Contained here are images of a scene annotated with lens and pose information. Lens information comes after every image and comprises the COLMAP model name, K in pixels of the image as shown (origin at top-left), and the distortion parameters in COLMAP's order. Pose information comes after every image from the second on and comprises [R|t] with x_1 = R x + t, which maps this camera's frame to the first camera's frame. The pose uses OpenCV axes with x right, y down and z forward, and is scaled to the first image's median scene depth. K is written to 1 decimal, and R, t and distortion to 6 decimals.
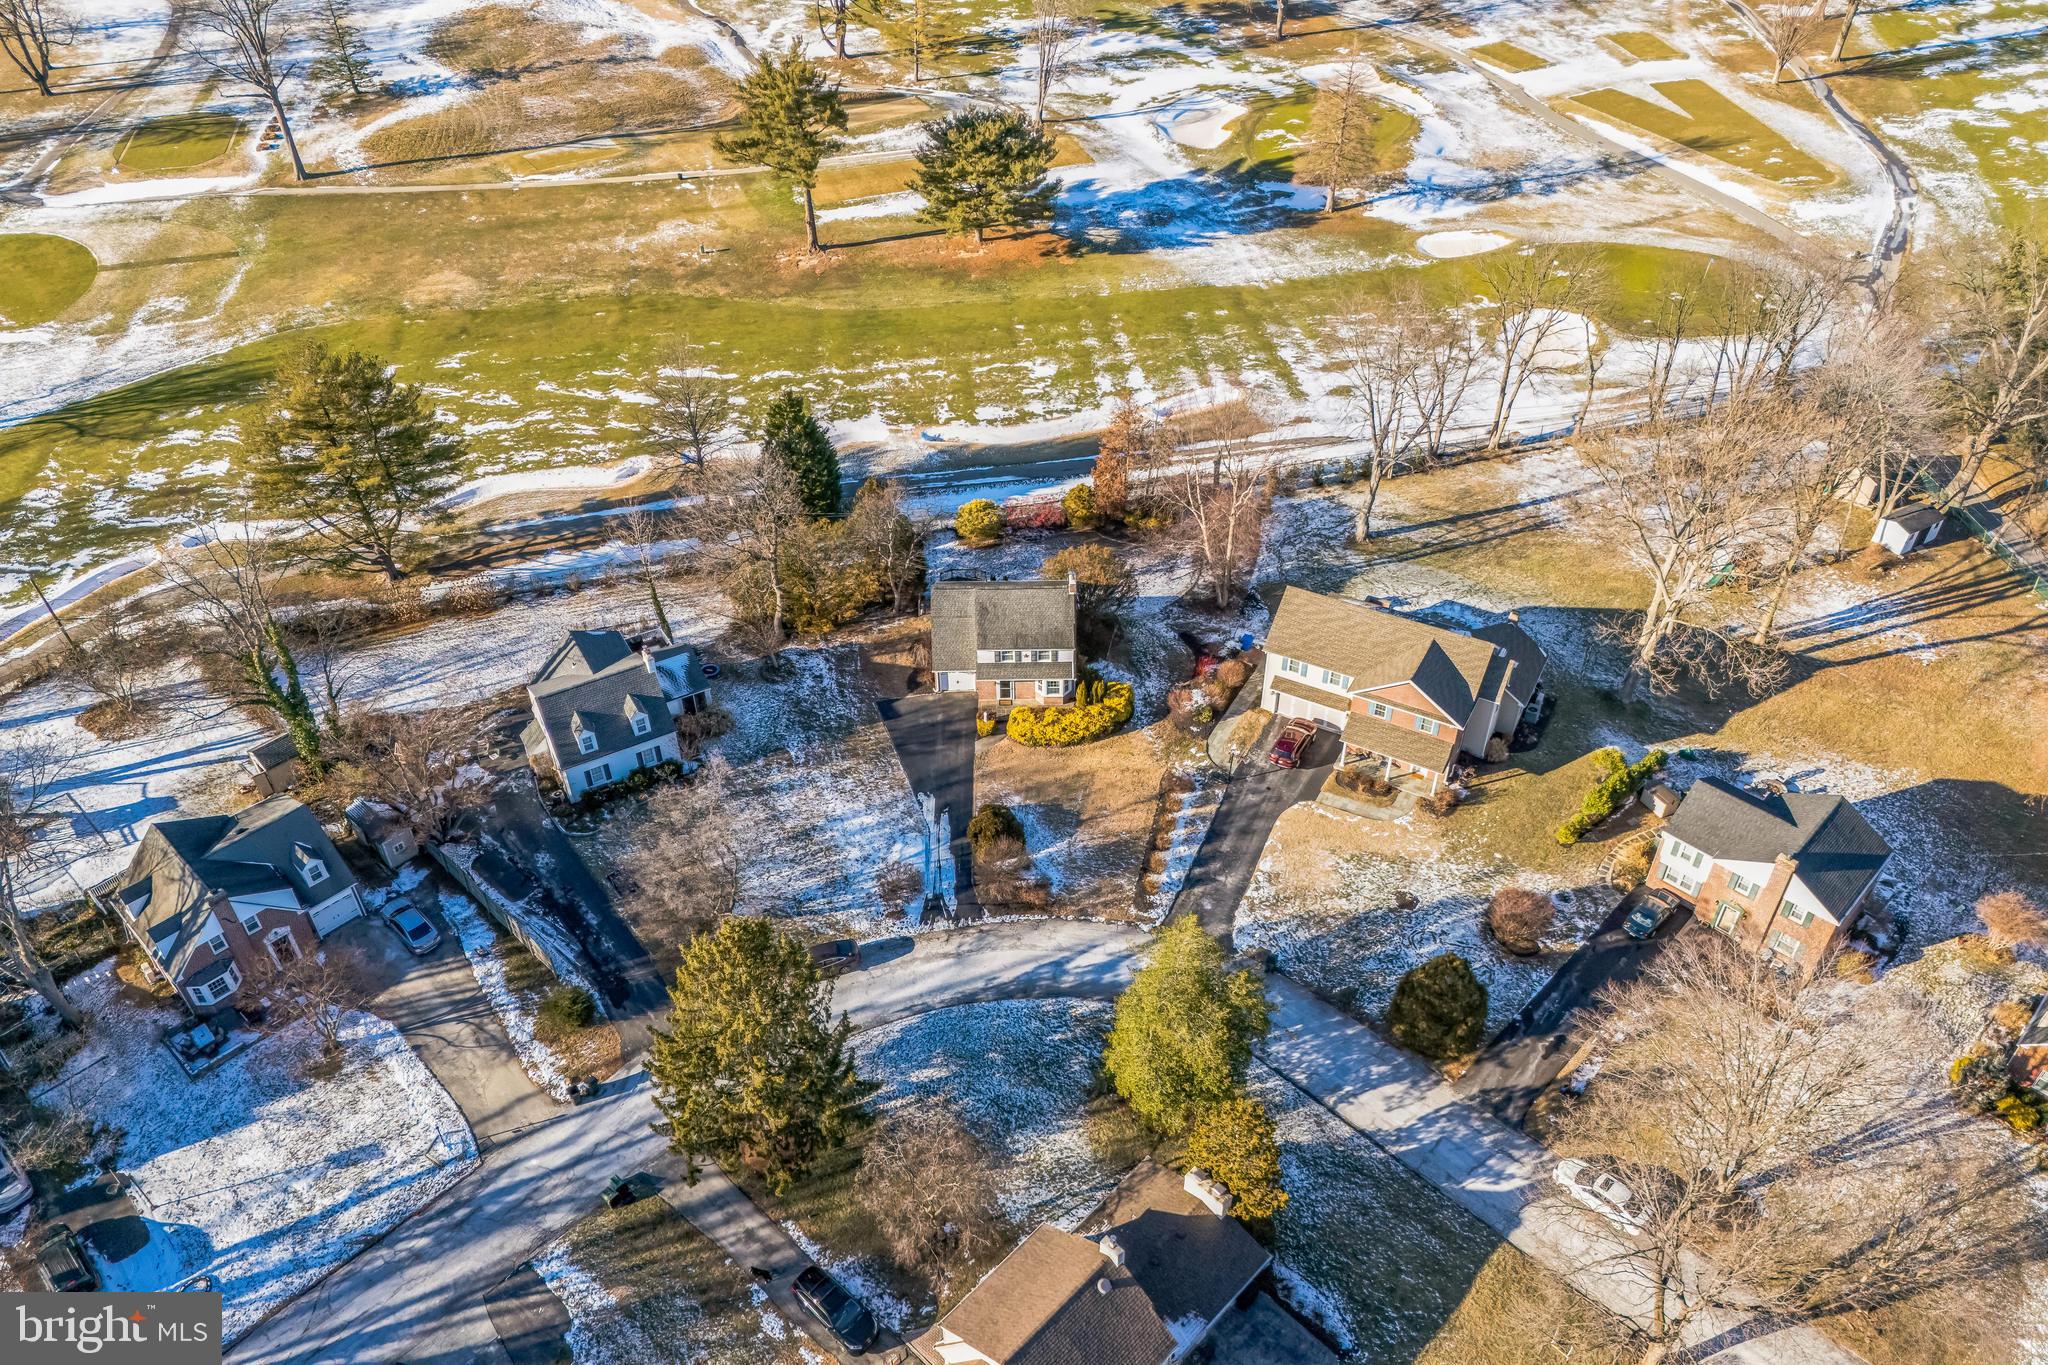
lens RADIAL K [[1502.5, 0, 1035.3], [0, 1502.5, 675.6], [0, 0, 1]] dist [0.043517, -0.037299]
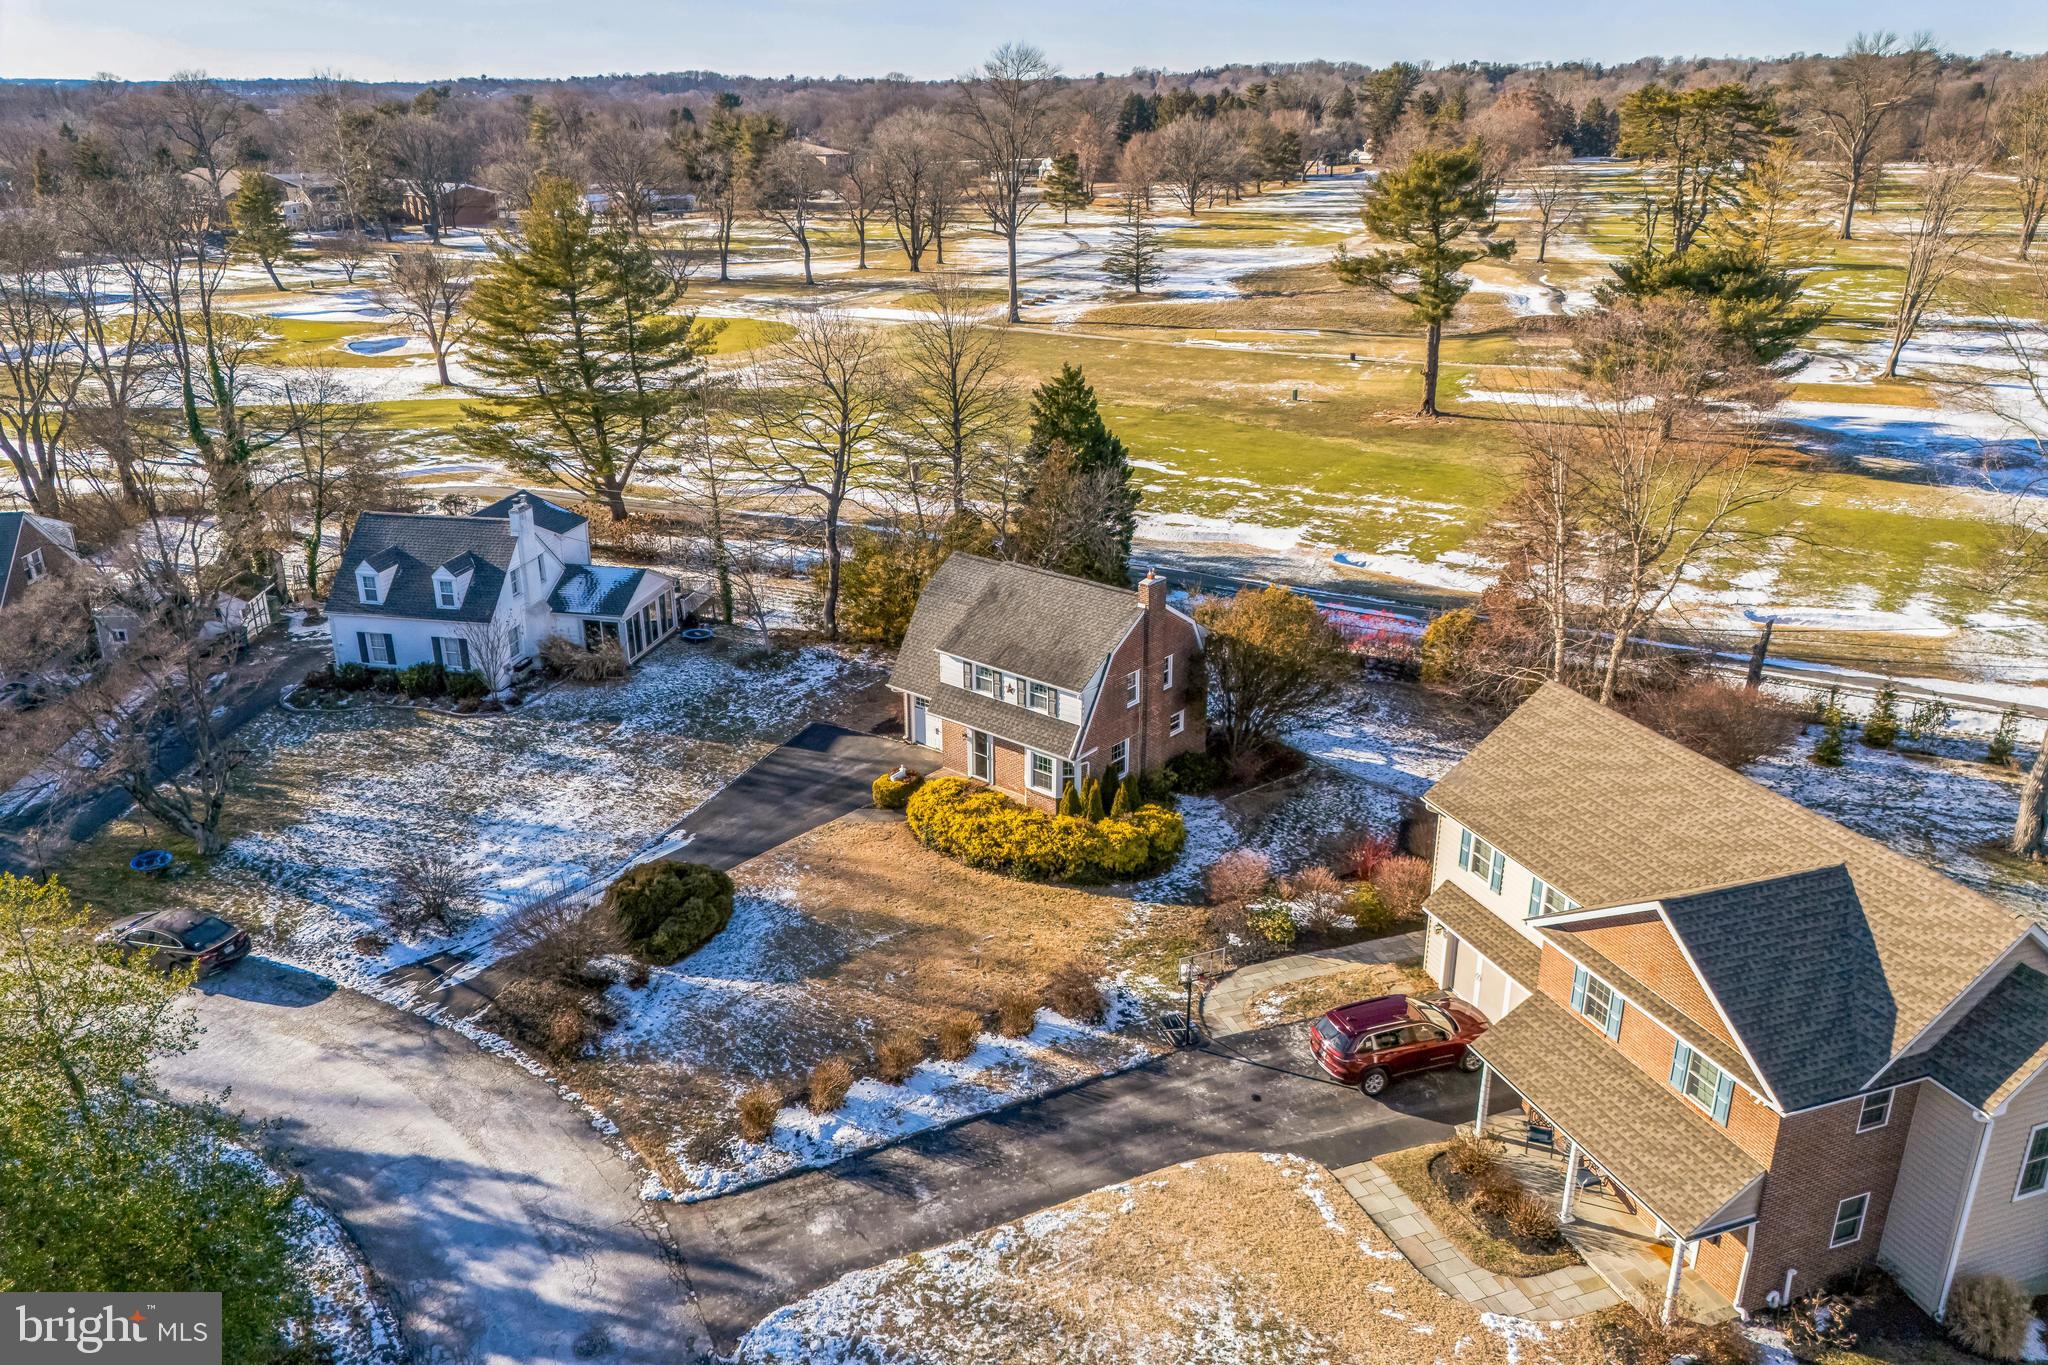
lens RADIAL K [[1502.5, 0, 1025.1], [0, 1502.5, 678.3], [0, 0, 1]] dist [0.043517, -0.037299]
pose [[0.753432, 0.238271, -0.612835, 0.312782], [-0.418391, 0.892729, -0.167285, 0.067112], [0.507236, 0.382443, 0.772301, 0.623147]]
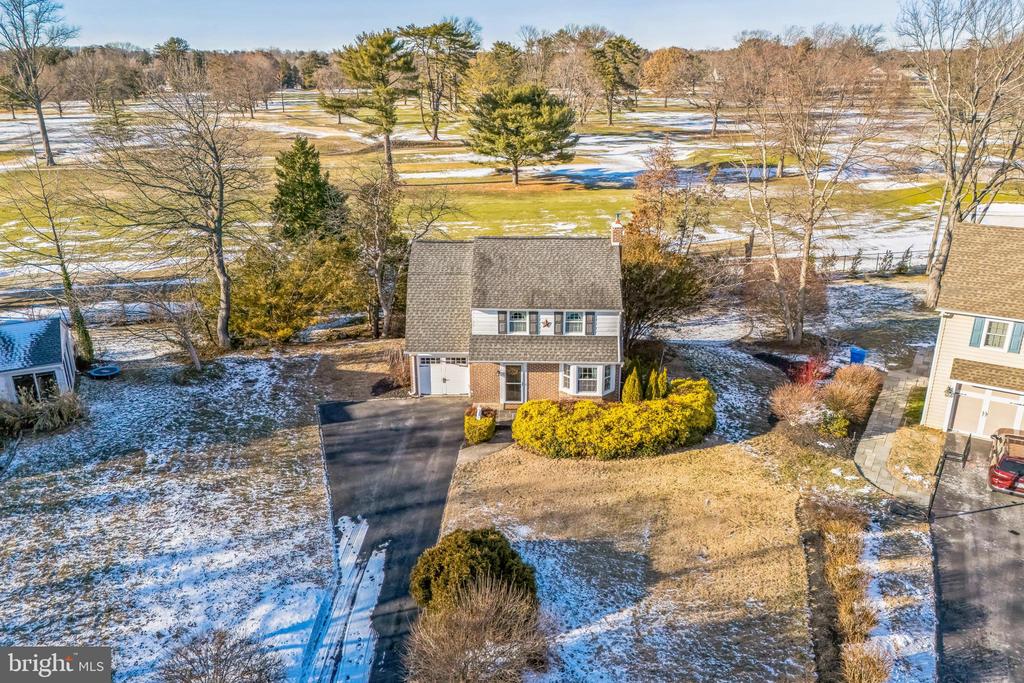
lens RADIAL K [[751.2, 0, 514.6], [0, 751.2, 341.6], [0, 0, 1]] dist [0.043517, -0.037299]
pose [[0.998525, 0.020333, -0.050349, -0.003493], [-0.036095, 0.941269, -0.335723, 0.104869], [0.040566, 0.337045, 0.940614, 0.712232]]
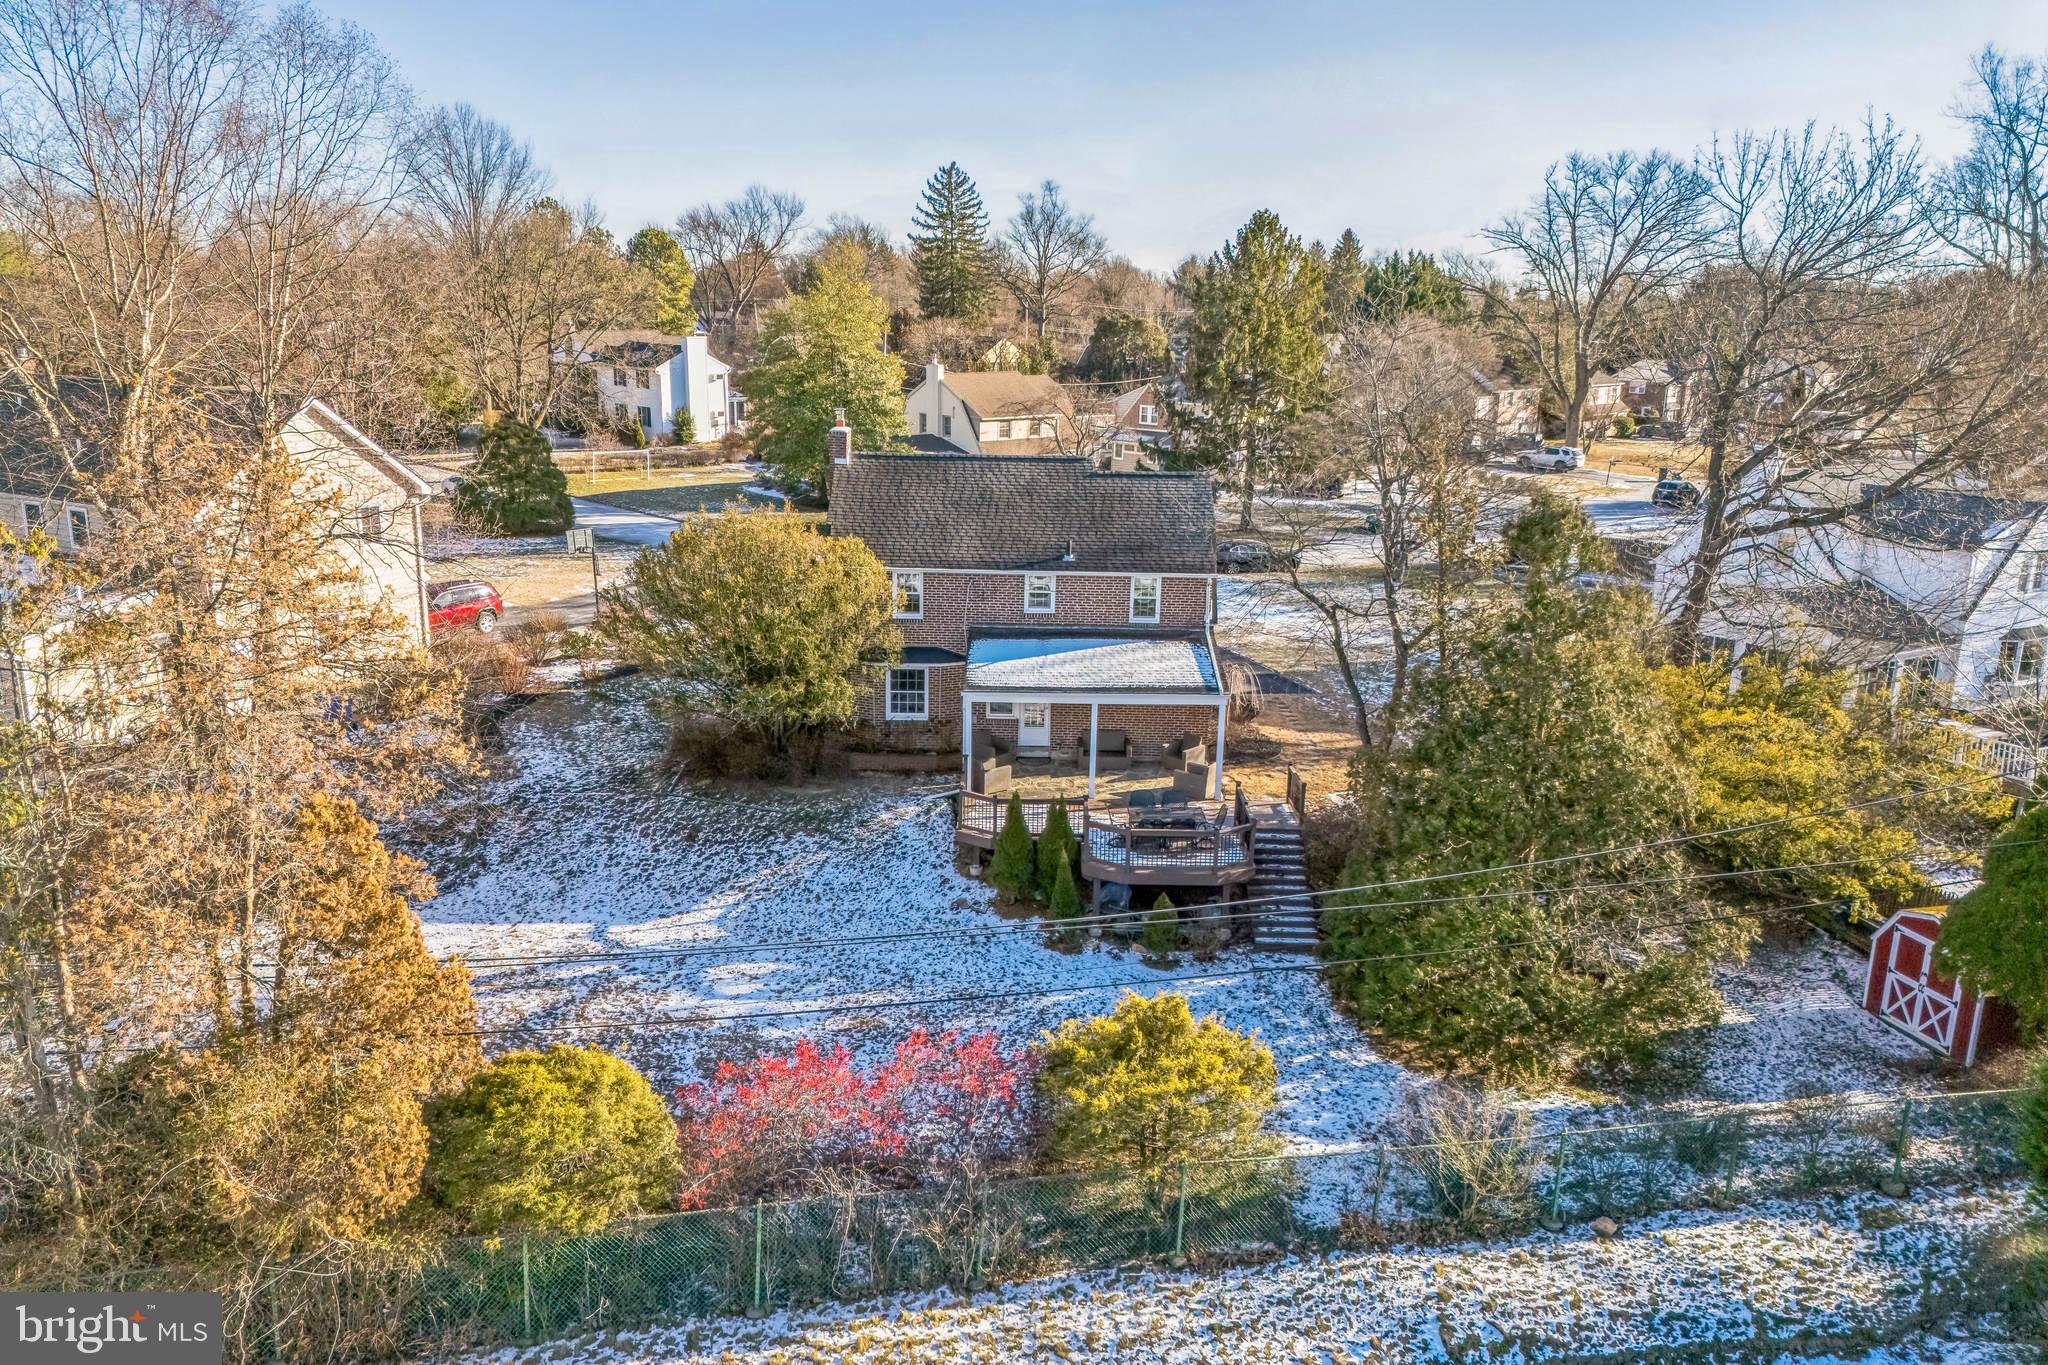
lens RADIAL K [[1502.5, 0, 1033.6], [0, 1502.5, 683.5], [0, 0, 1]] dist [0.043517, -0.037299]
pose [[-0.999871, -0.015890, -0.002550, -0.025618], [-0.011481, 0.593315, 0.804889, -0.345526], [-0.011276, 0.804814, -0.593420, 1.313903]]
